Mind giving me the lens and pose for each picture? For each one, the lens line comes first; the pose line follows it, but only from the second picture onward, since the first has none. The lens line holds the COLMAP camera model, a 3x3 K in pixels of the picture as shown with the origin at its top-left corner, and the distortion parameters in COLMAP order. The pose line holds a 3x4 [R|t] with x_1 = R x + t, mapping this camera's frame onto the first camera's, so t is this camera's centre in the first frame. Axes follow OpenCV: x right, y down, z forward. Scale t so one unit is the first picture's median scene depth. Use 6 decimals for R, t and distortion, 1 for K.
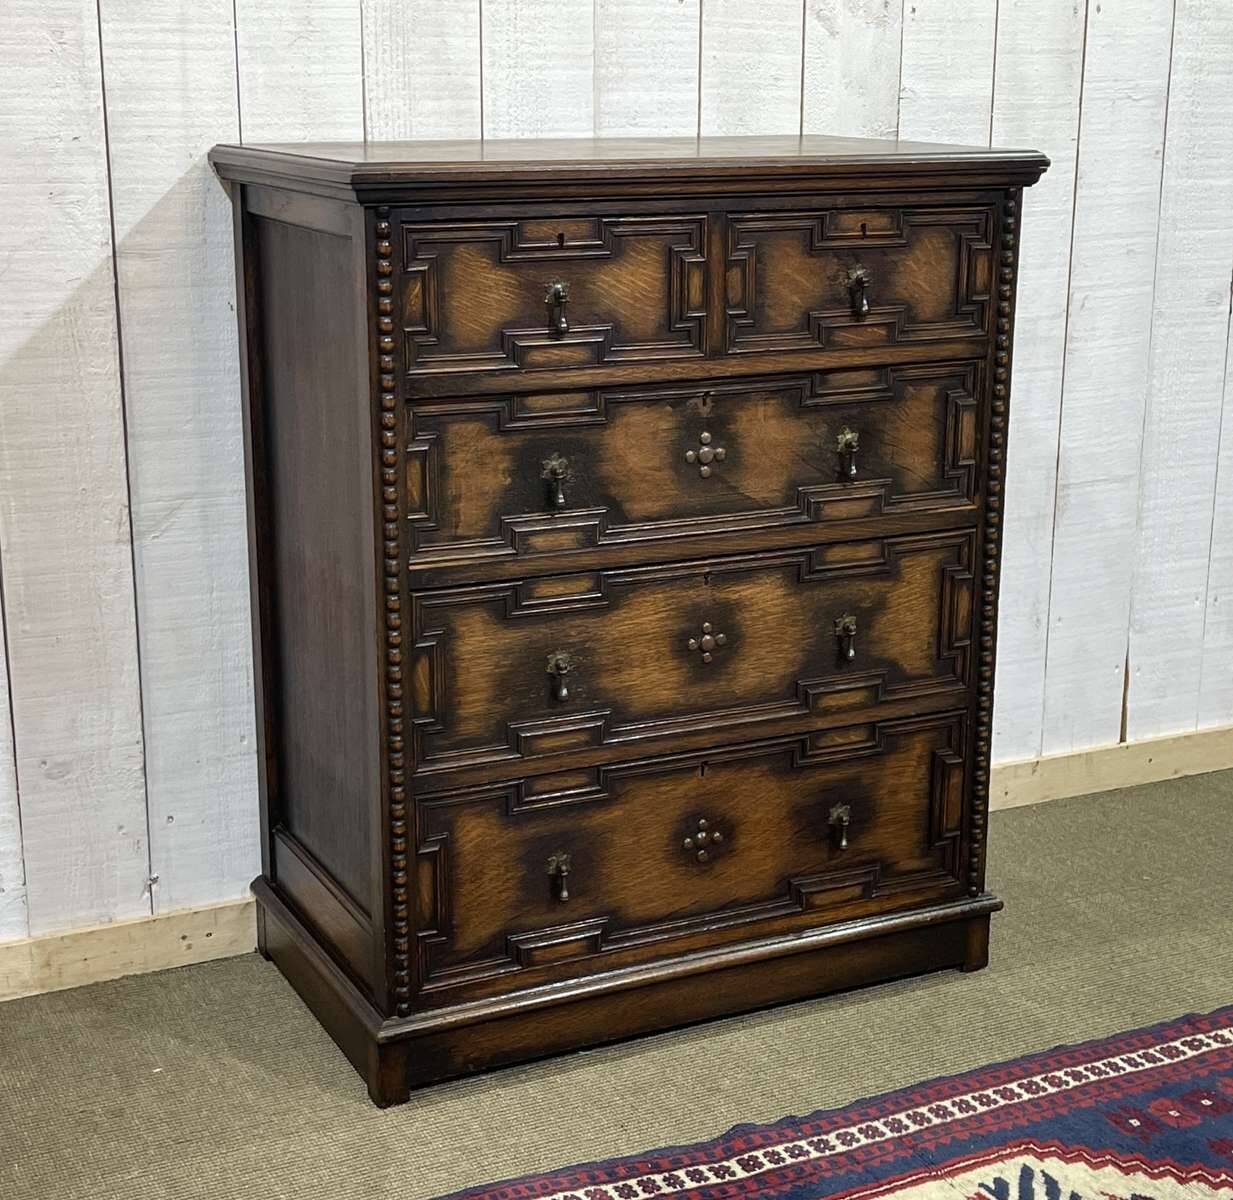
lens RADIAL K [[2041.0, 0, 593.4], [0, 2041.0, 597.7], [0, 0, 1]] dist [0.124914, -0.328482]
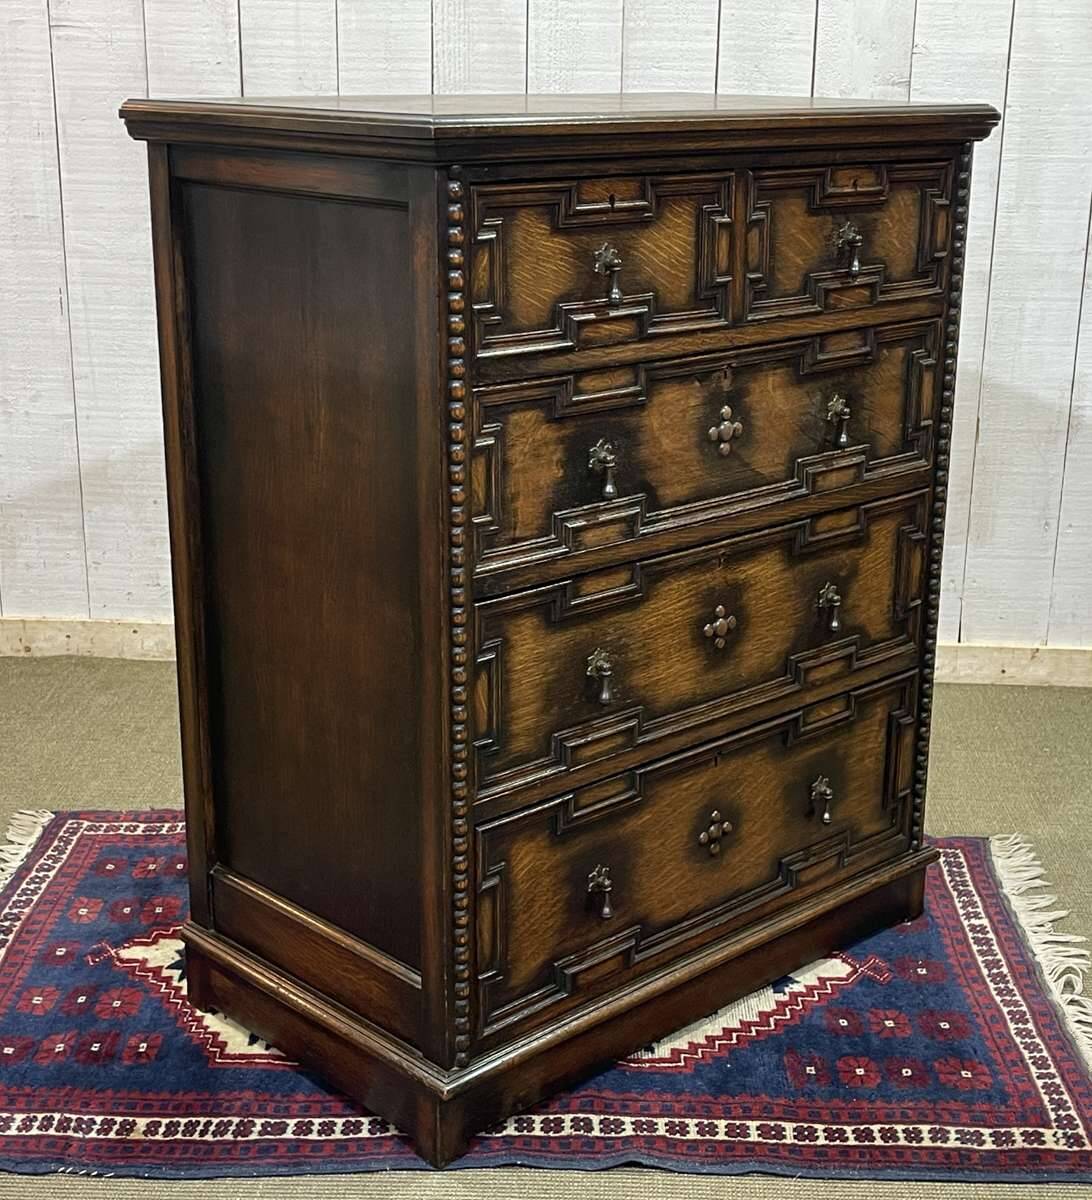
lens RADIAL K [[1840.9, 0, 546.0], [0, 1840.9, 600.0], [0, 0, 1]] dist [0.091359, -0.108622]
pose [[0.953035, -0.081403, 0.291714, -0.269433], [0.071851, 0.996474, 0.043329, -0.033436], [-0.294212, -0.020334, 0.955524, 0.203851]]
